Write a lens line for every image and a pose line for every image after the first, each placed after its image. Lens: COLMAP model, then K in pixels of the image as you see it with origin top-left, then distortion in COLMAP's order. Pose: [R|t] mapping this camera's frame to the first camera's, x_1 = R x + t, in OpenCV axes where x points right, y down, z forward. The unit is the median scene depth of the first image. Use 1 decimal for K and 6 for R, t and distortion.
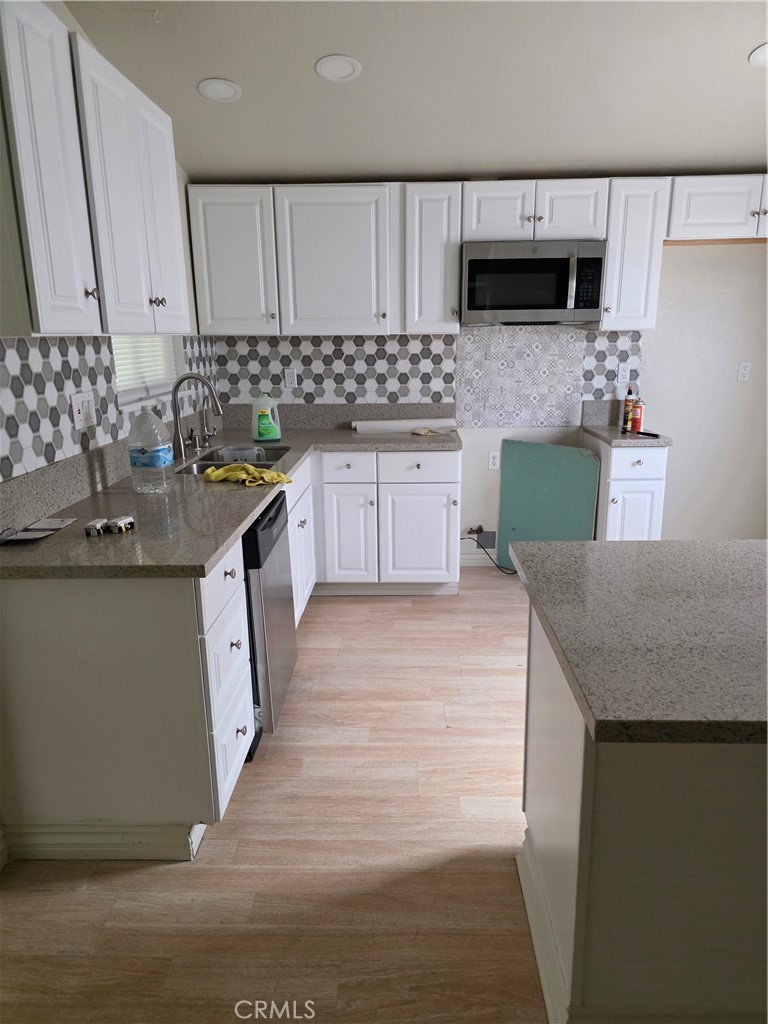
lens RADIAL K [[687.5, 0, 385.0], [0, 687.5, 500.2], [0, 0, 1]] dist [0.054267, -0.051680]
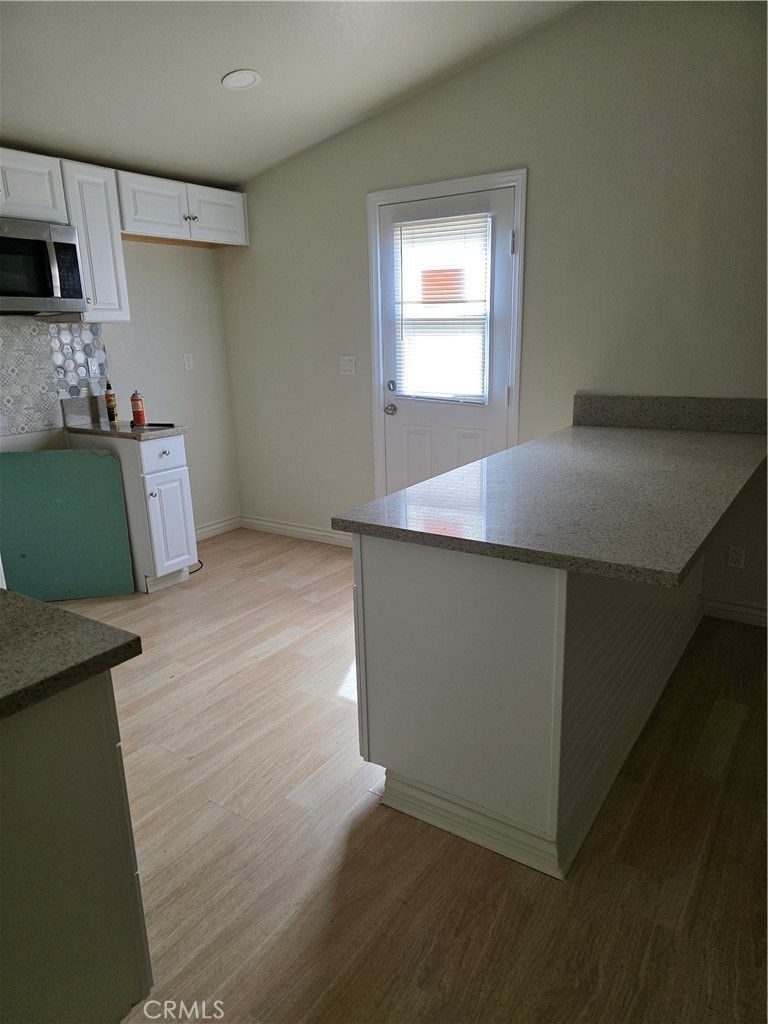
lens RADIAL K [[687.5, 0, 385.0], [0, 687.5, 500.2], [0, 0, 1]] dist [0.054267, -0.051680]
pose [[0.544970, -0.206030, 0.812748, -0.292516], [0.207316, 0.972352, 0.107478, -0.028405], [-0.812421, 0.109924, 0.572616, 0.163156]]
